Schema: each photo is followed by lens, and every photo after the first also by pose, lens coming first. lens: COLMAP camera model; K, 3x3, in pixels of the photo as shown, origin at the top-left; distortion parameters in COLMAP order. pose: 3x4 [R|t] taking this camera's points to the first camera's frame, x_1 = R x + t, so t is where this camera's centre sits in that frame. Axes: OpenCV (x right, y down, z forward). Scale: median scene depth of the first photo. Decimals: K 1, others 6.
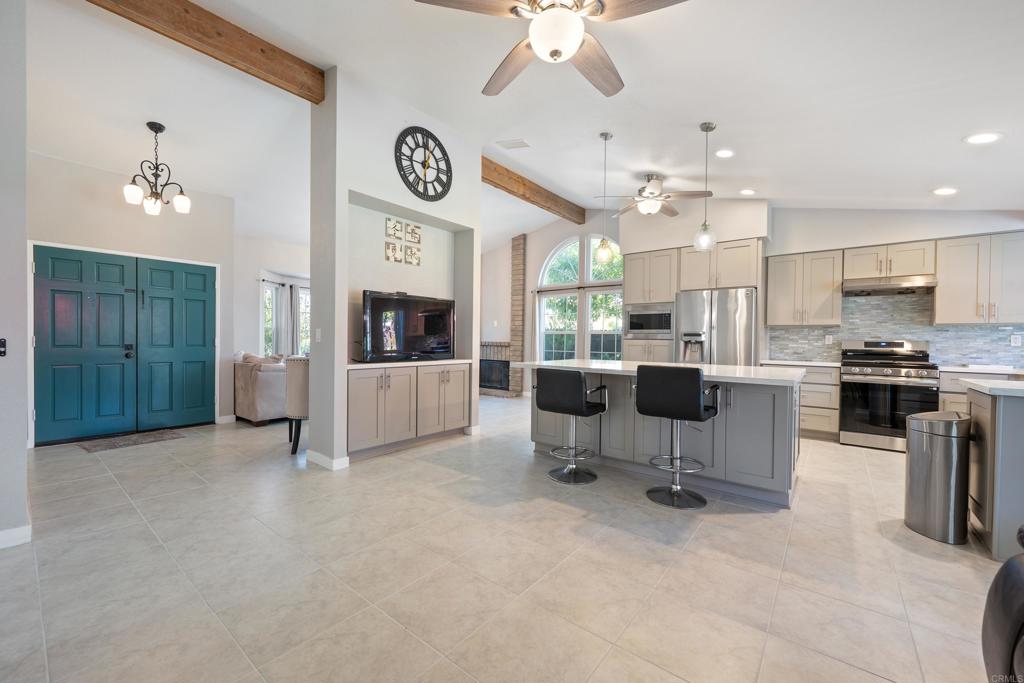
lens RADIAL K [[409.3, 0, 512.0], [0, 409.3, 344.7], [0, 0, 1]] dist [0.000247, -0.000022]
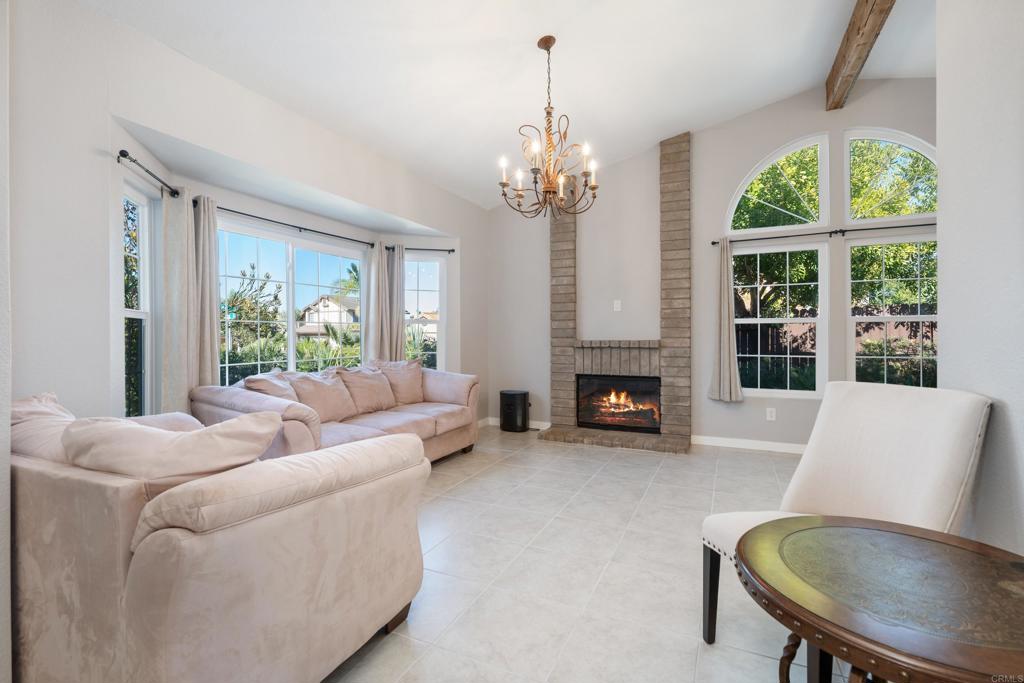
lens RADIAL K [[458.7, 0, 513.7], [0, 458.7, 339.0], [0, 0, 1]] dist [0.000980, -0.000007]
pose [[0.971165, -0.018909, 0.237658, -0.328229], [0.020079, 0.999795, -0.002506, -0.010662], [-0.237562, 0.007206, 0.971346, 0.481902]]
